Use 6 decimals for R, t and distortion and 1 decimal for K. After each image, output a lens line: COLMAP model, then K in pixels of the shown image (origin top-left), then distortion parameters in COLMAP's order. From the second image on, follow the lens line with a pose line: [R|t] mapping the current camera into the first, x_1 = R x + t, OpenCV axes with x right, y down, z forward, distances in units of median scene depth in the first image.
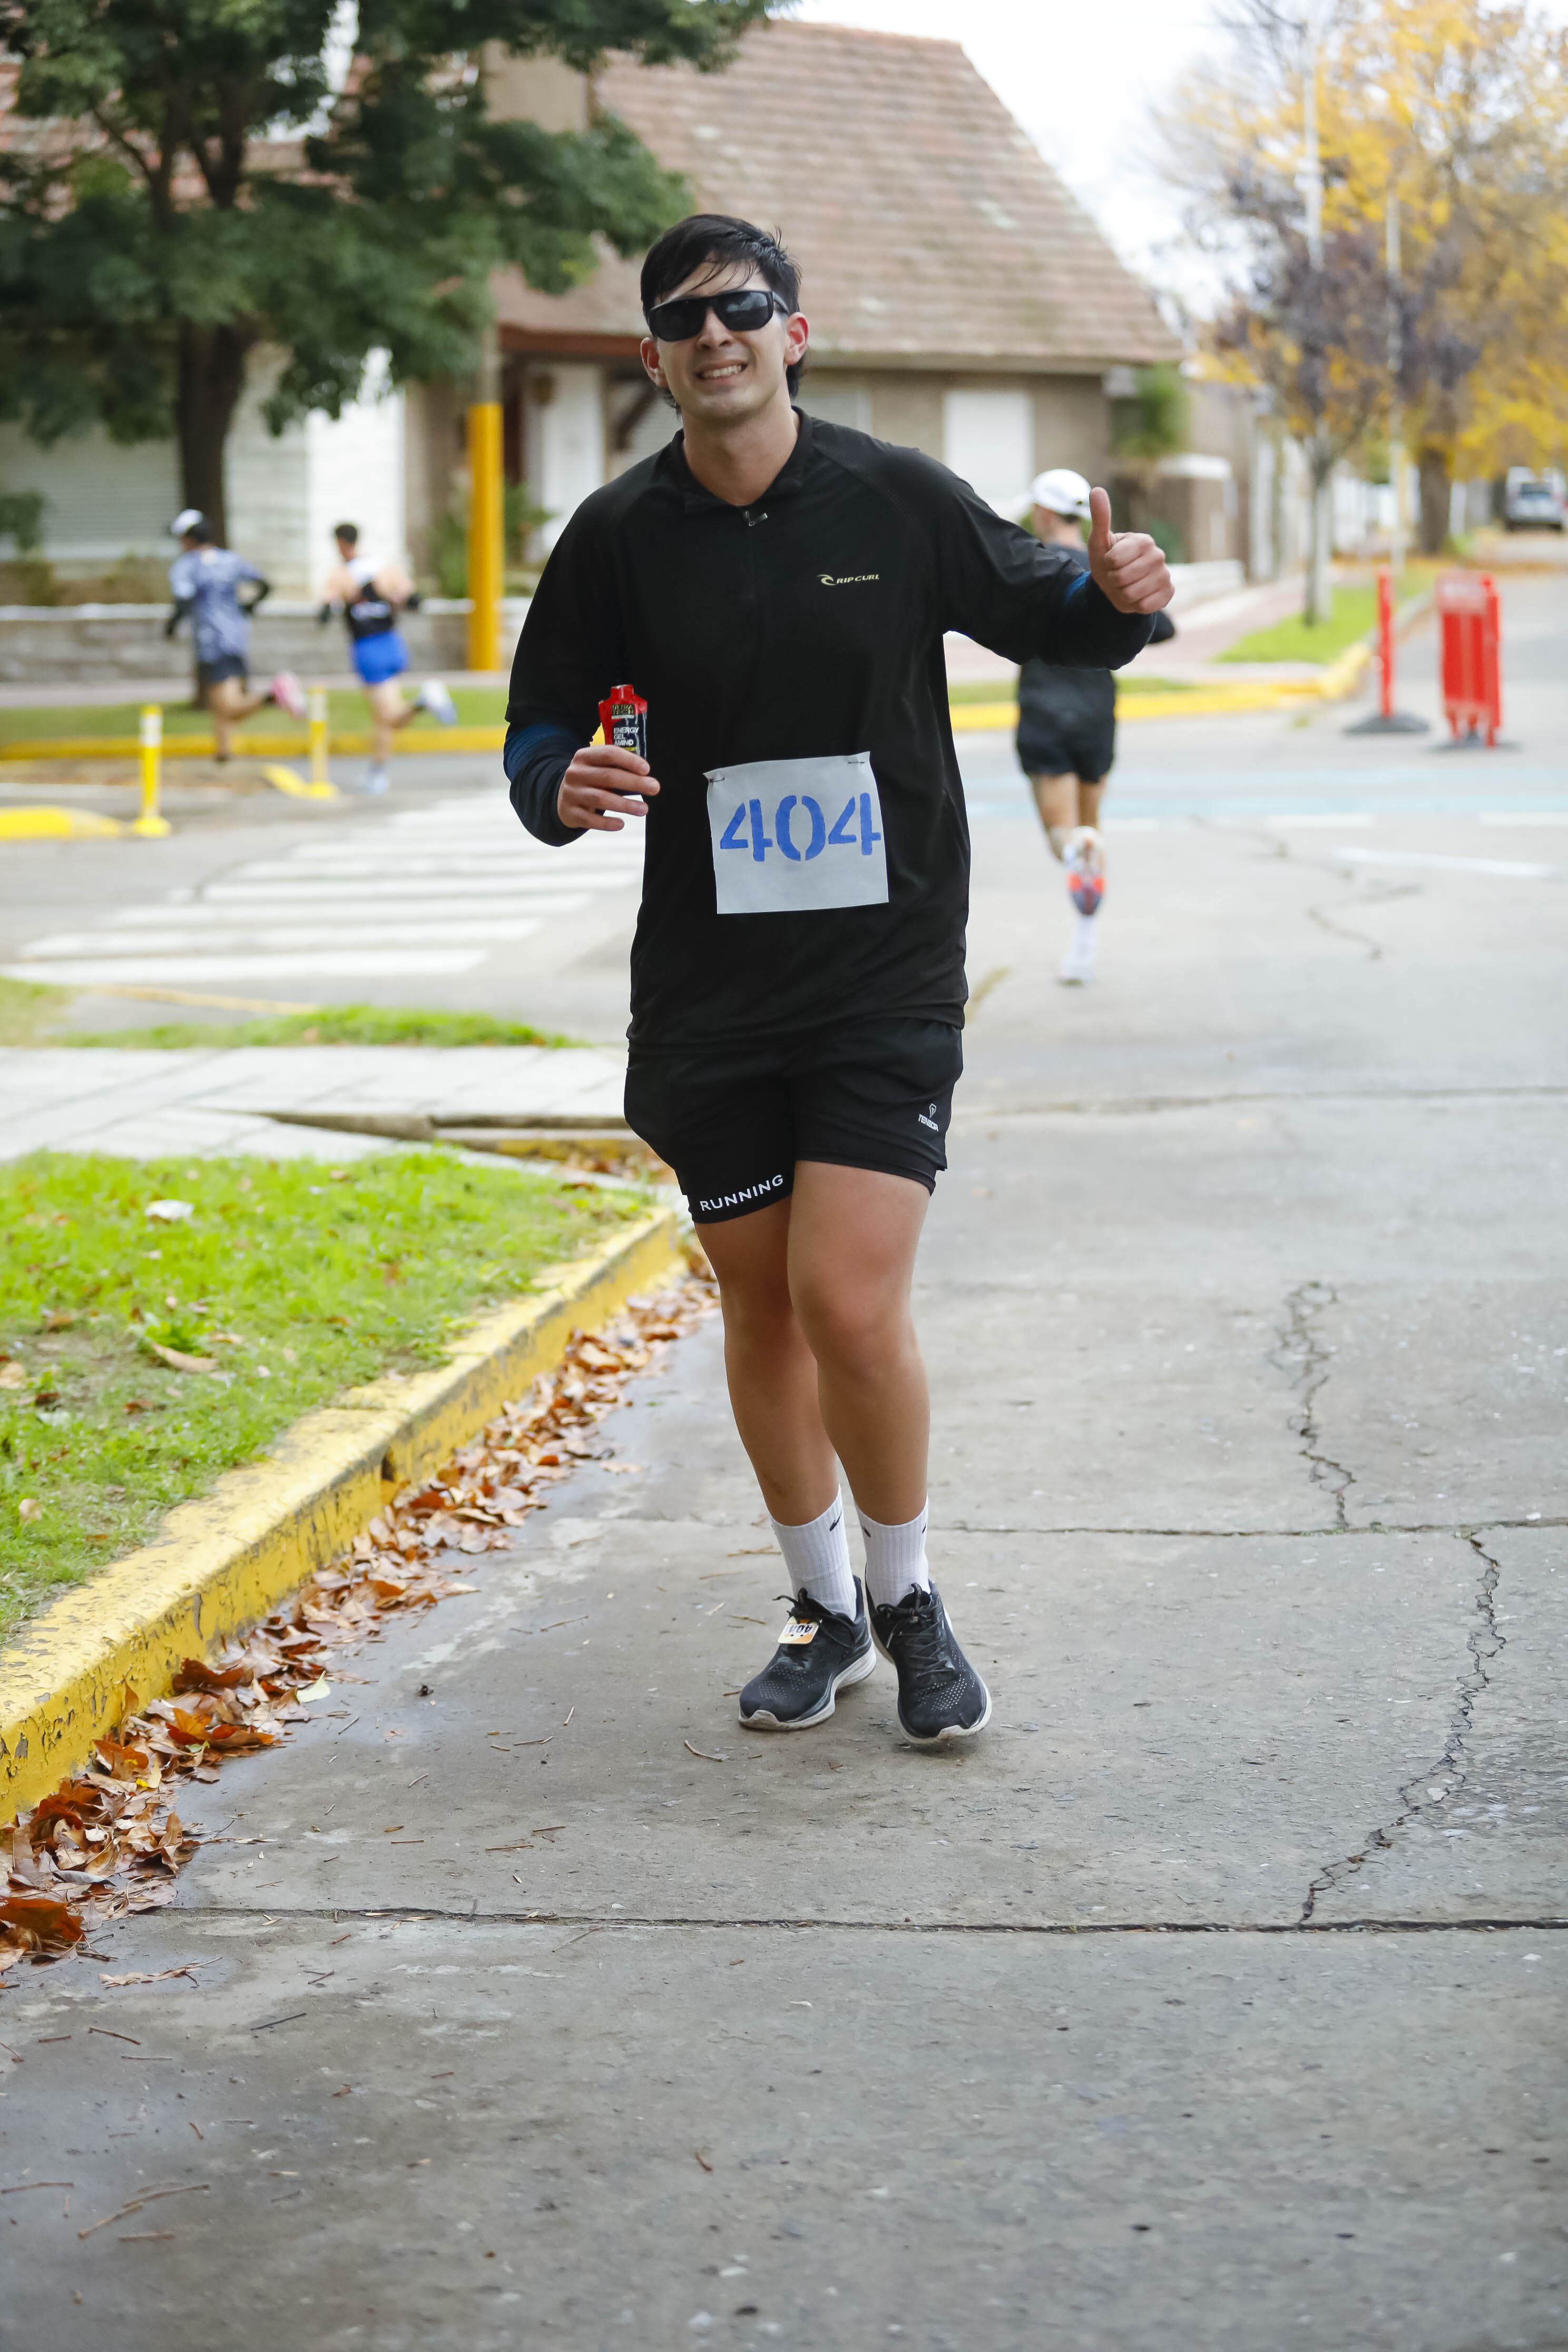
lens RADIAL K [[4815.3, 0, 792.5], [0, 4815.3, 1181.4], [0, 0, 1]] dist [-0.270746, 0.000000]
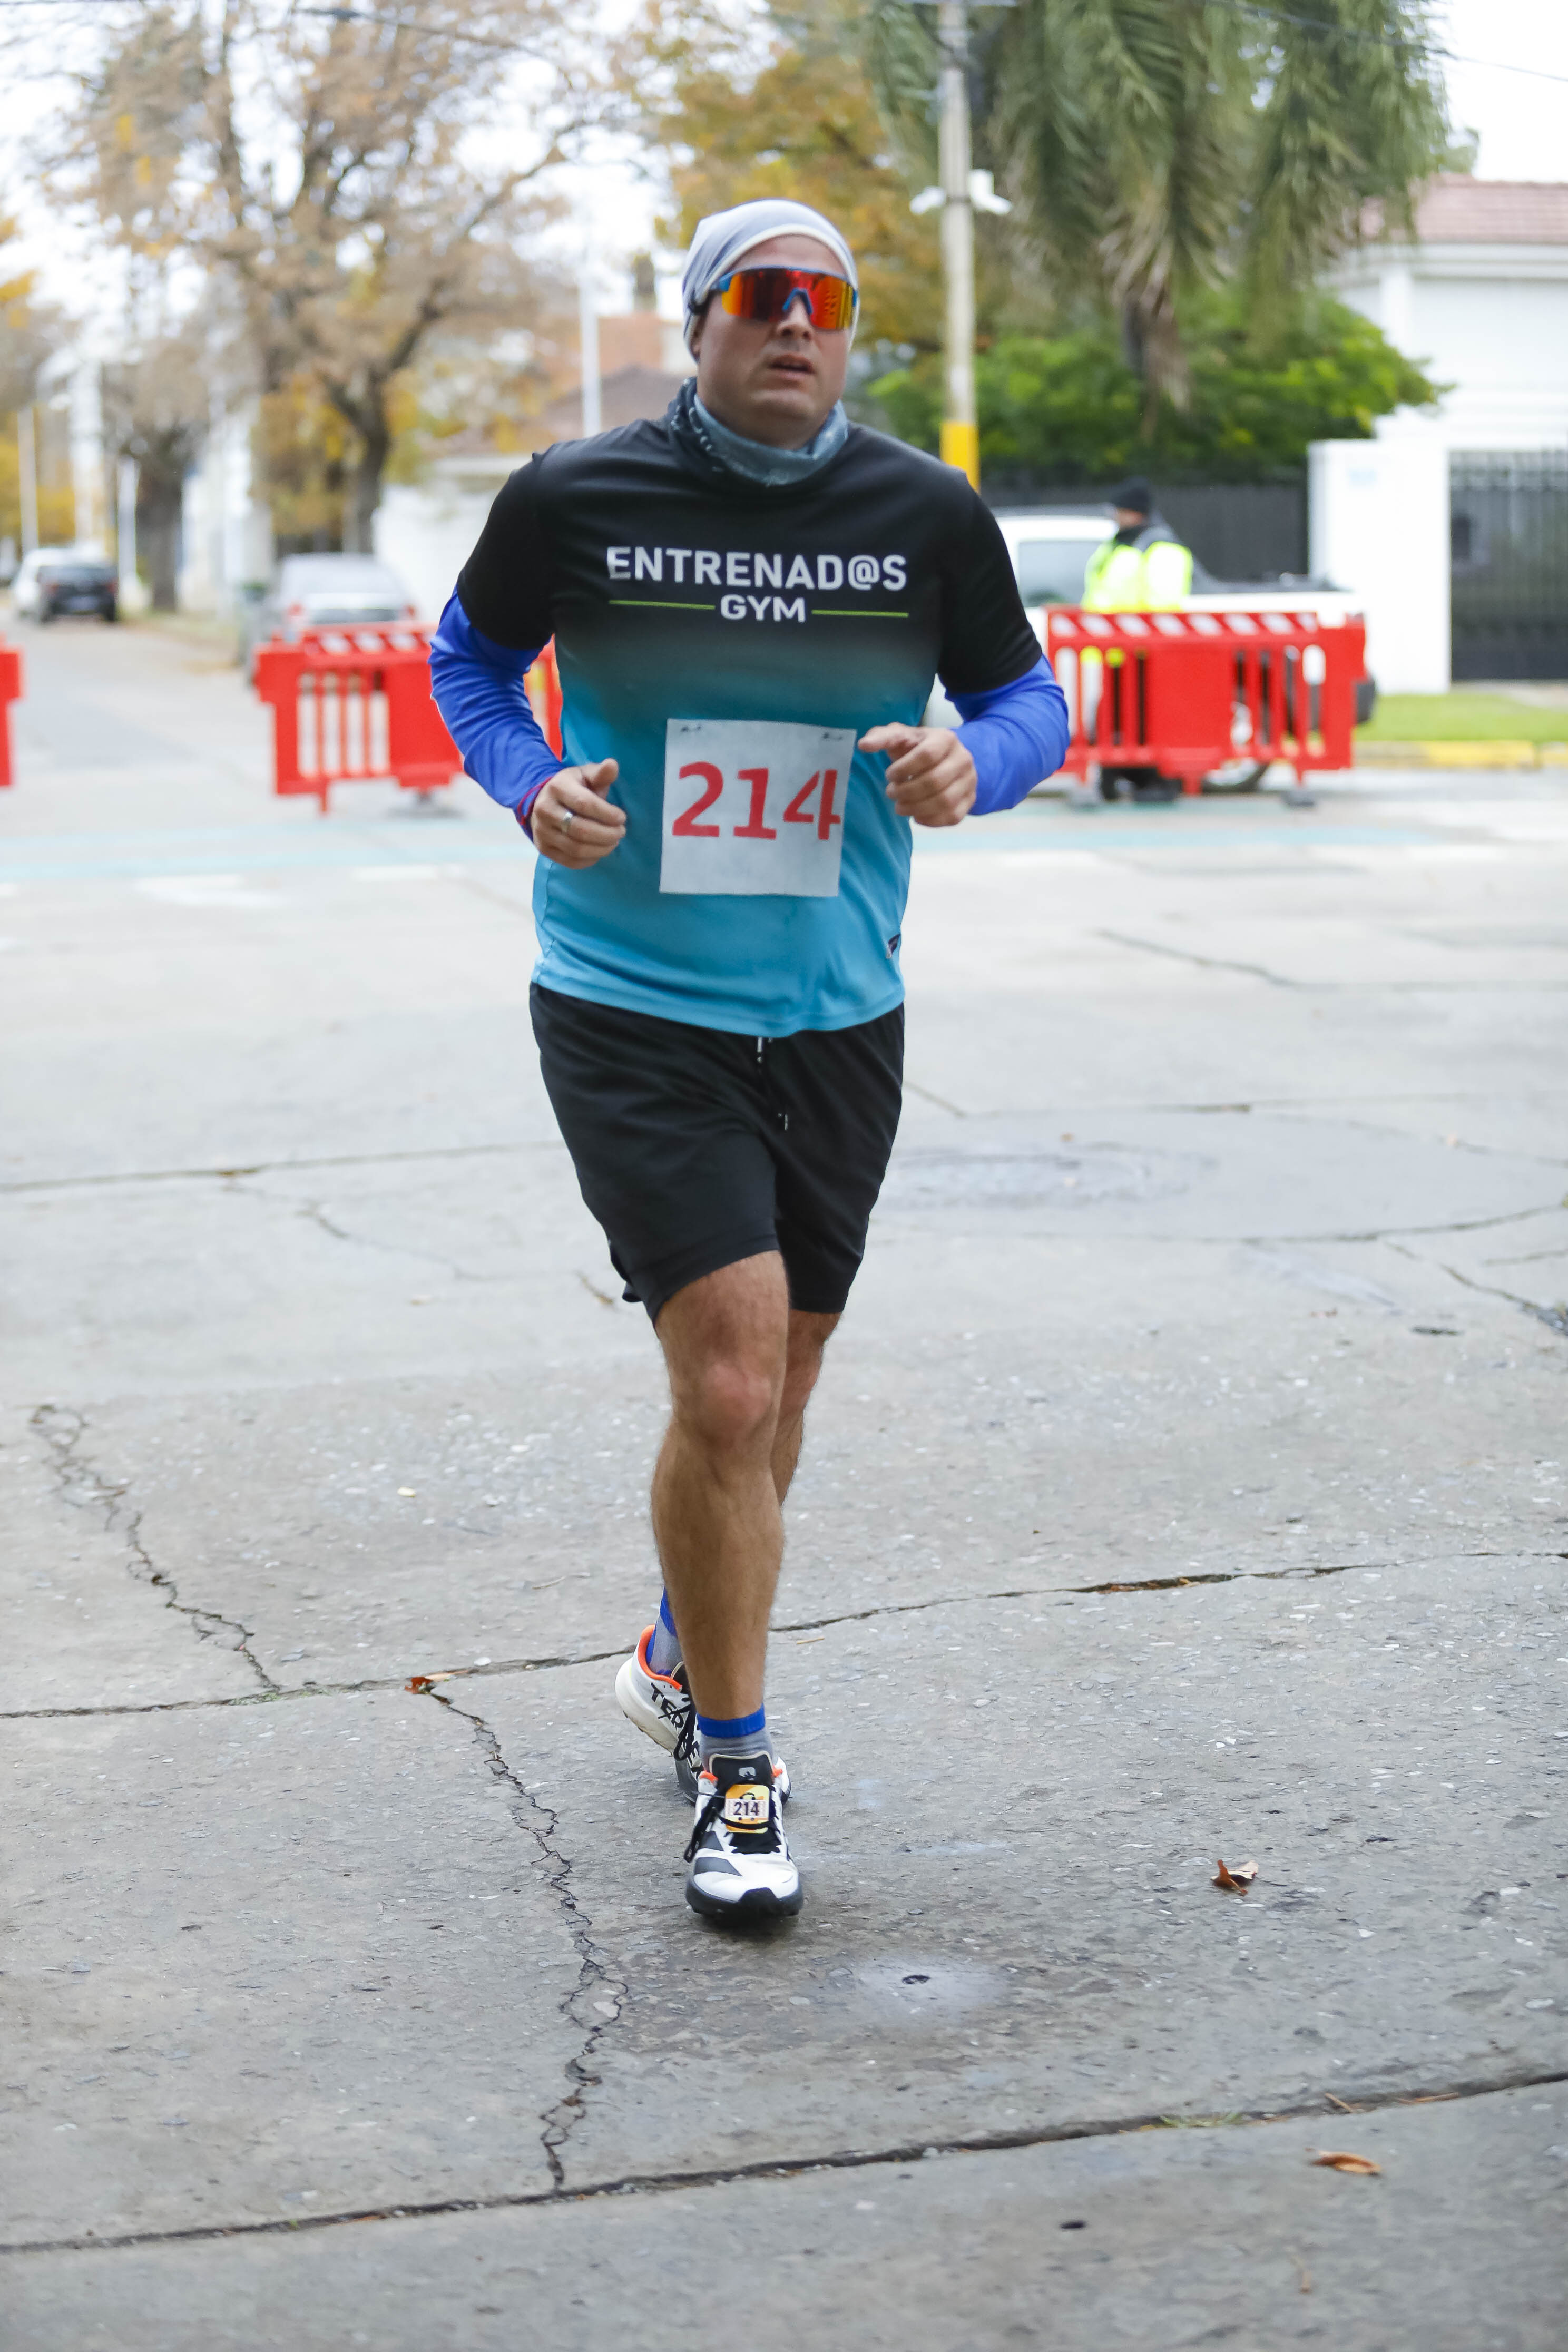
lens RADIAL K [[4815.3, 0, 962.2], [0, 4815.3, 1260.3], [0, 0, 1]] dist [-0.270746, 0.000000]
pose [[0.924867, -0.057494, 0.375920, -0.099246], [0.056487, 0.998309, 0.013711, -0.012962], [-0.376073, 0.008553, 0.926551, 0.132859]]
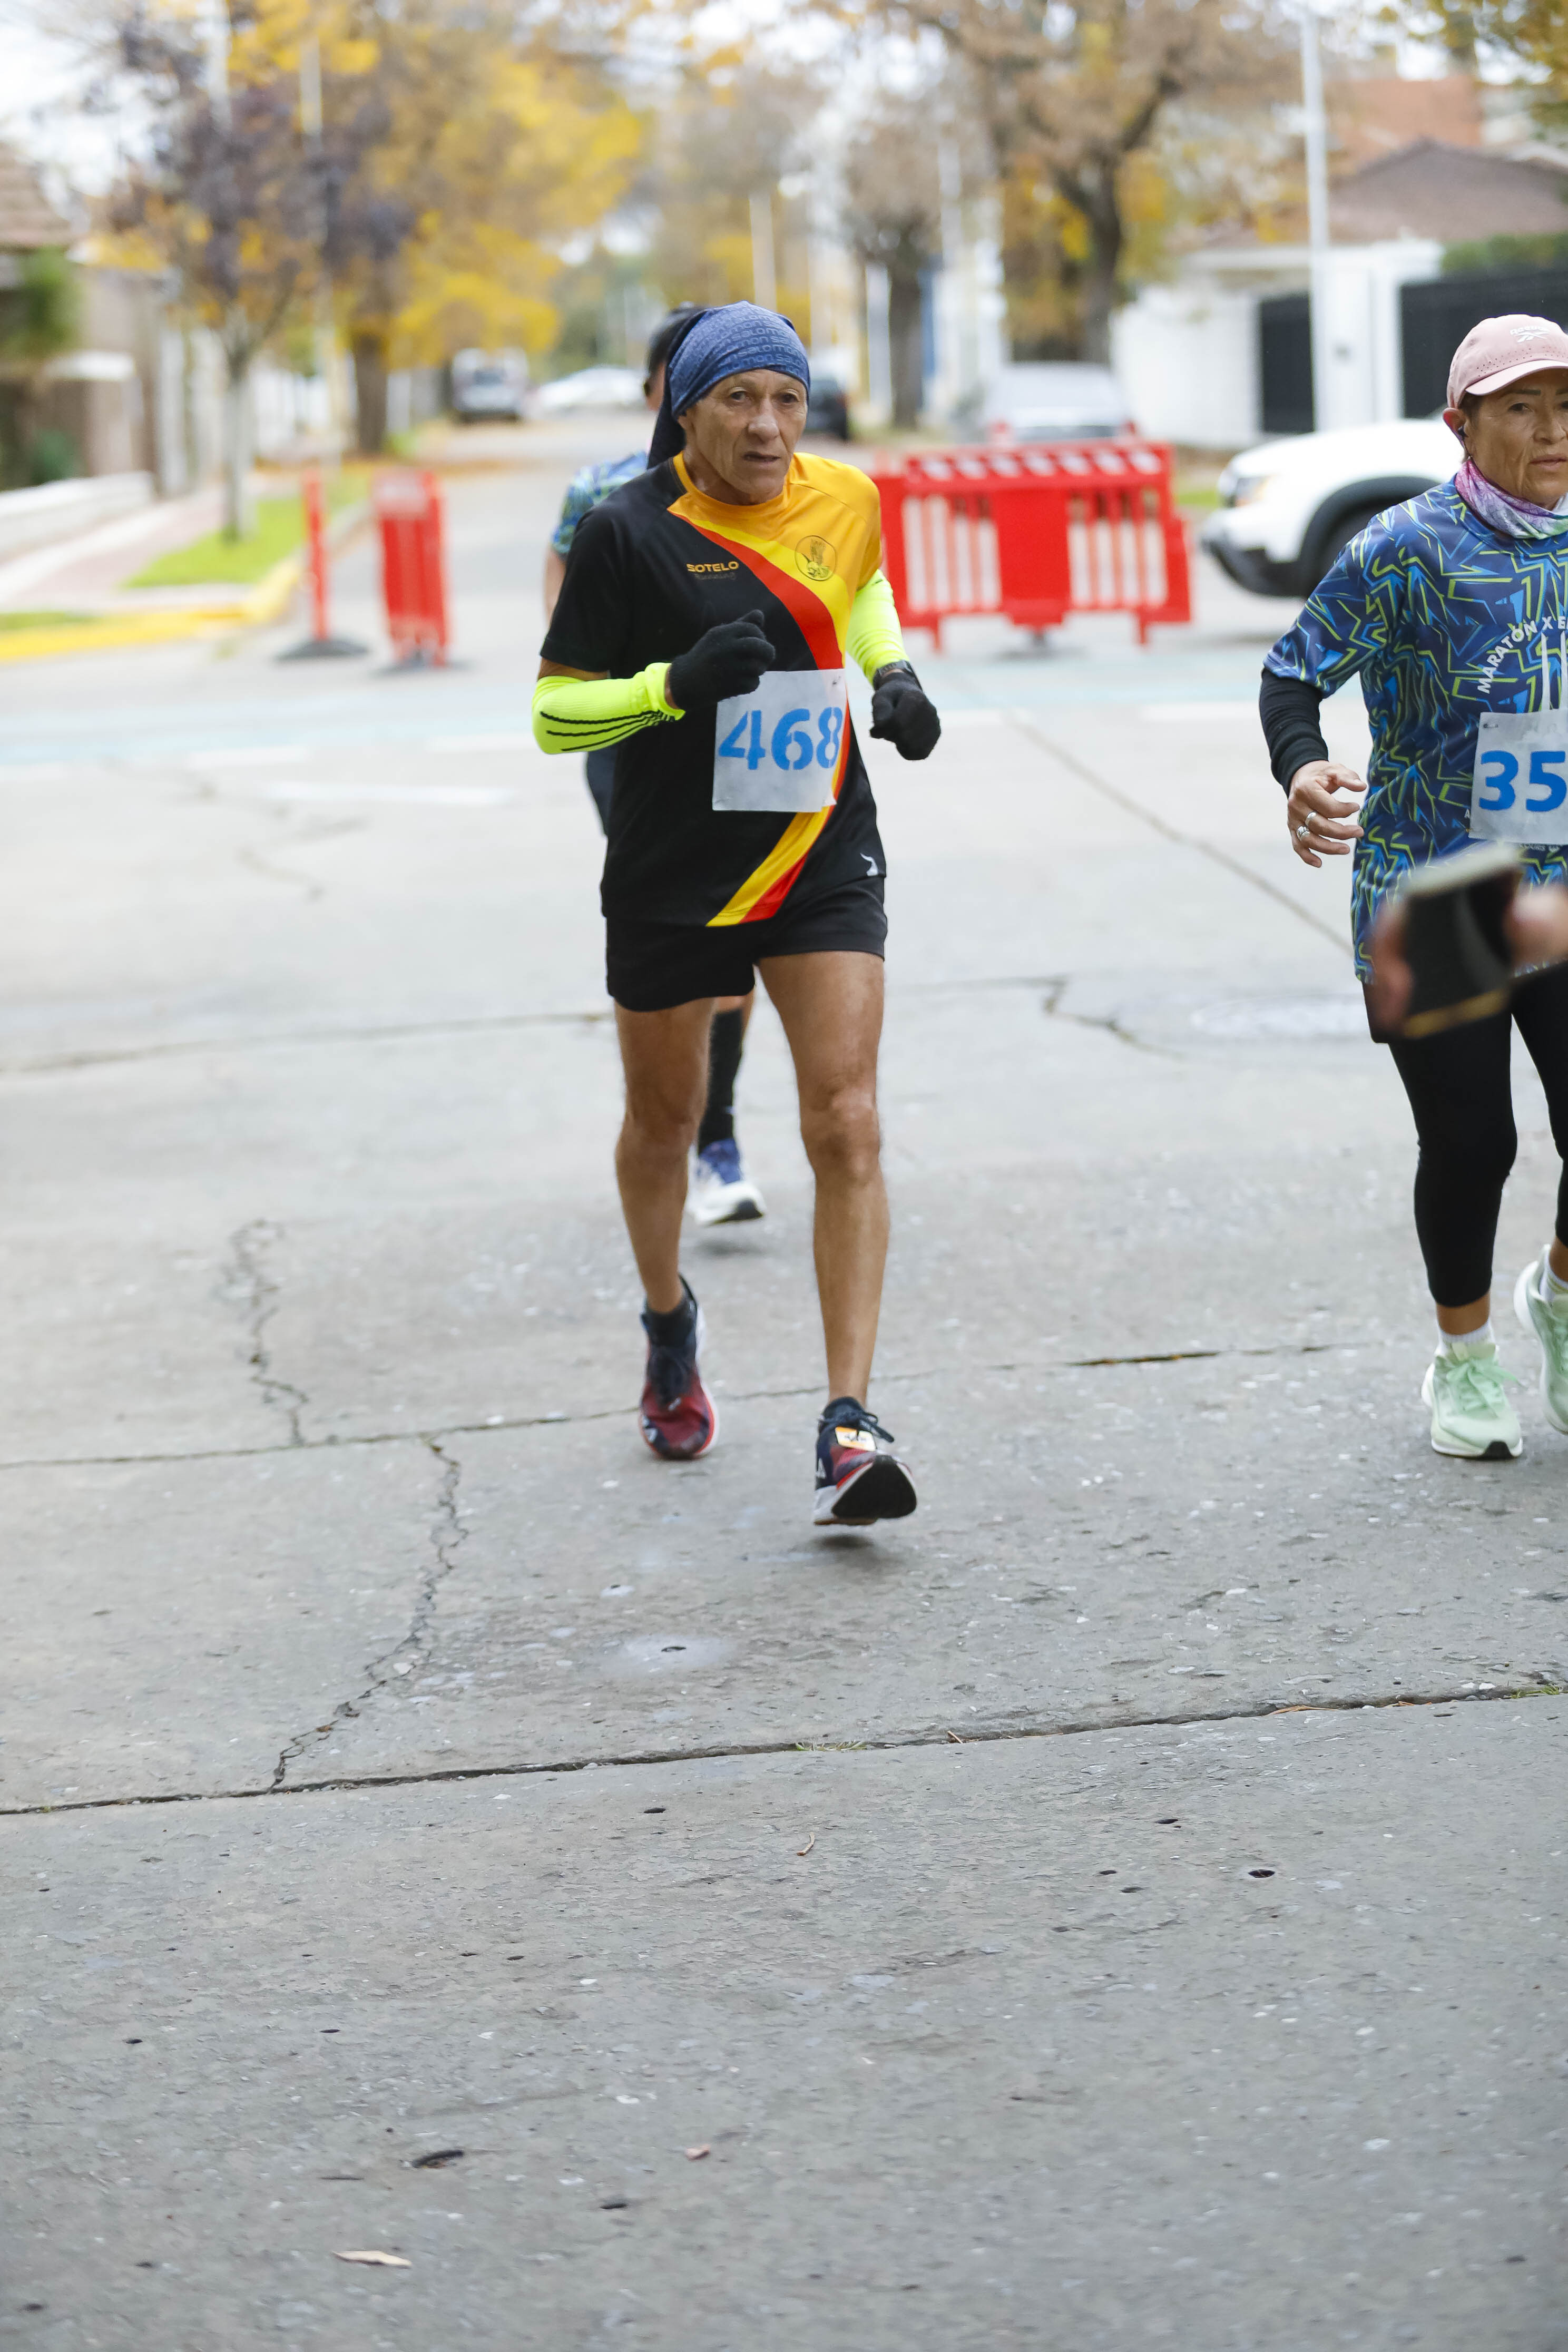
lens RADIAL K [[5555.3, 0, 865.9], [0, 5555.3, 1136.2], [0, 0, 1]] dist [-0.203216, 0.000000]
pose [[0.975262, -0.054862, 0.214135, -0.010178], [0.056782, 0.998383, -0.002821, 0.020491], [-0.213634, 0.014910, 0.976800, -0.124857]]
